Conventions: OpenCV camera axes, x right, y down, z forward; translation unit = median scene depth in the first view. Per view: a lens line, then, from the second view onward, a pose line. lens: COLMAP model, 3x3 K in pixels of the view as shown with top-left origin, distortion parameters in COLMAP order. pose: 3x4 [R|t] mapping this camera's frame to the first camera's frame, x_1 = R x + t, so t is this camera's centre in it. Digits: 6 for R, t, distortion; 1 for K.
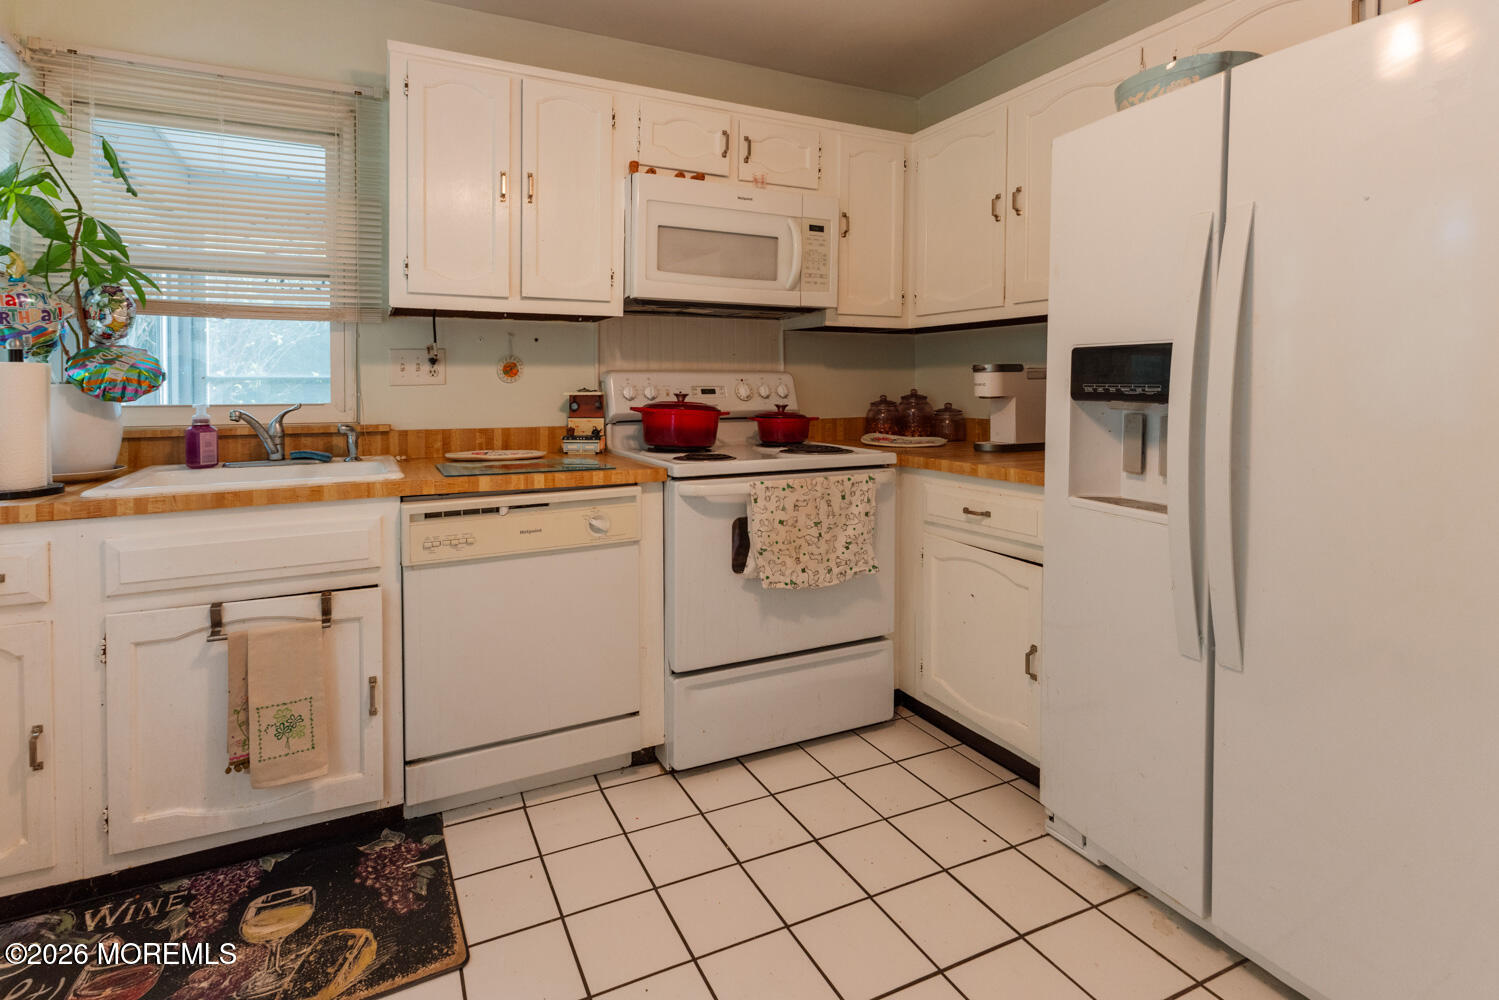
lens RADIAL K [[689.0, 0, 652.7], [0, 689.0, 396.4], [0, 0, 1]] dist [0.010692, -0.000519]
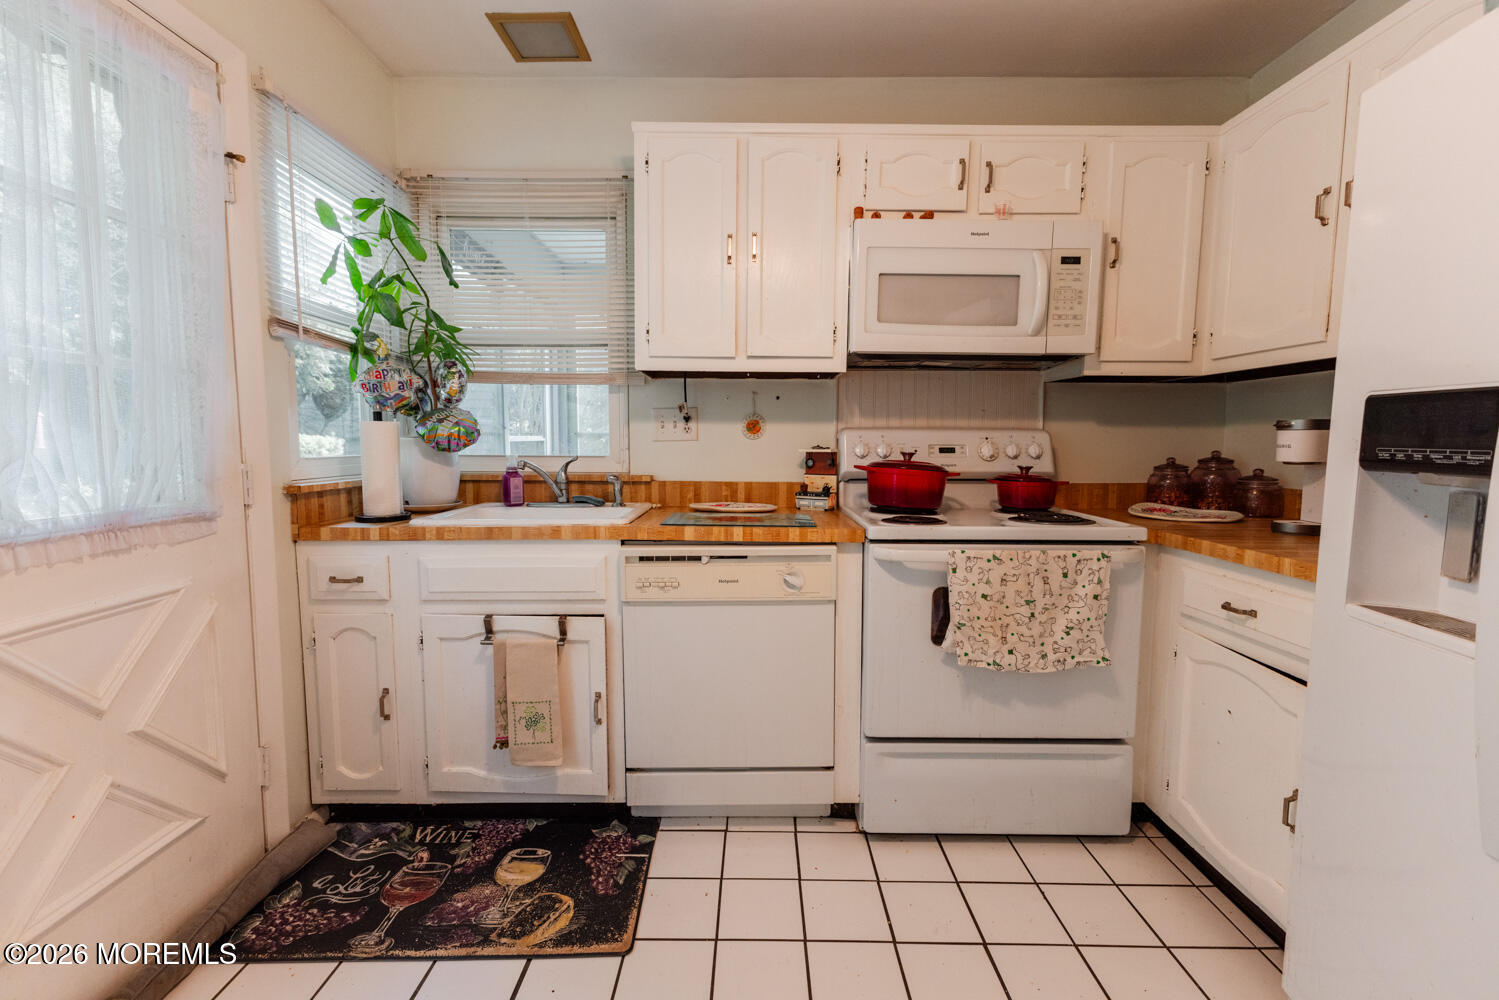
lens RADIAL K [[644.9, 0, 752.6], [0, 644.9, 495.4], [0, 0, 1]] dist [0.013268, -0.000367]
pose [[0.923647, 0.040907, -0.381056, 0.215801], [-0.015076, 0.997396, 0.070529, -0.004897], [0.382949, -0.059399, 0.921858, 0.106359]]
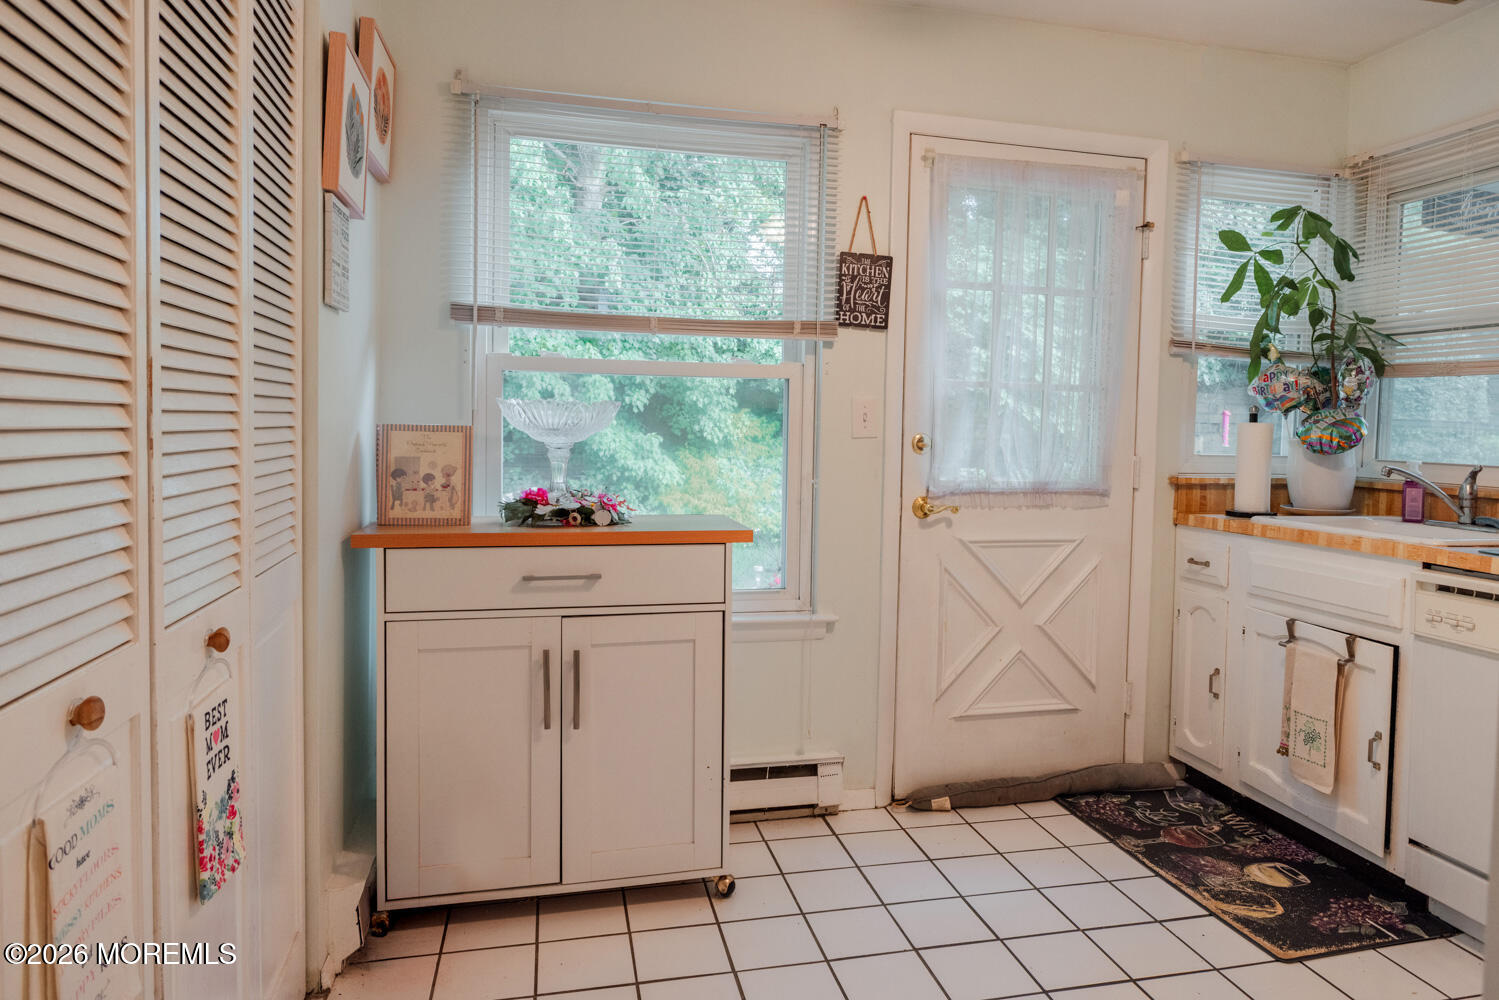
lens RADIAL K [[815.0, 0, 746.0], [0, 815.0, 468.4], [0, 0, 1]] dist [0.000002, 0.000138]
pose [[-0.174770, 0.052310, -0.983219, 0.833771], [-0.038837, 0.997444, 0.059970, -0.013994], [0.983843, 0.048666, -0.172292, 0.249786]]
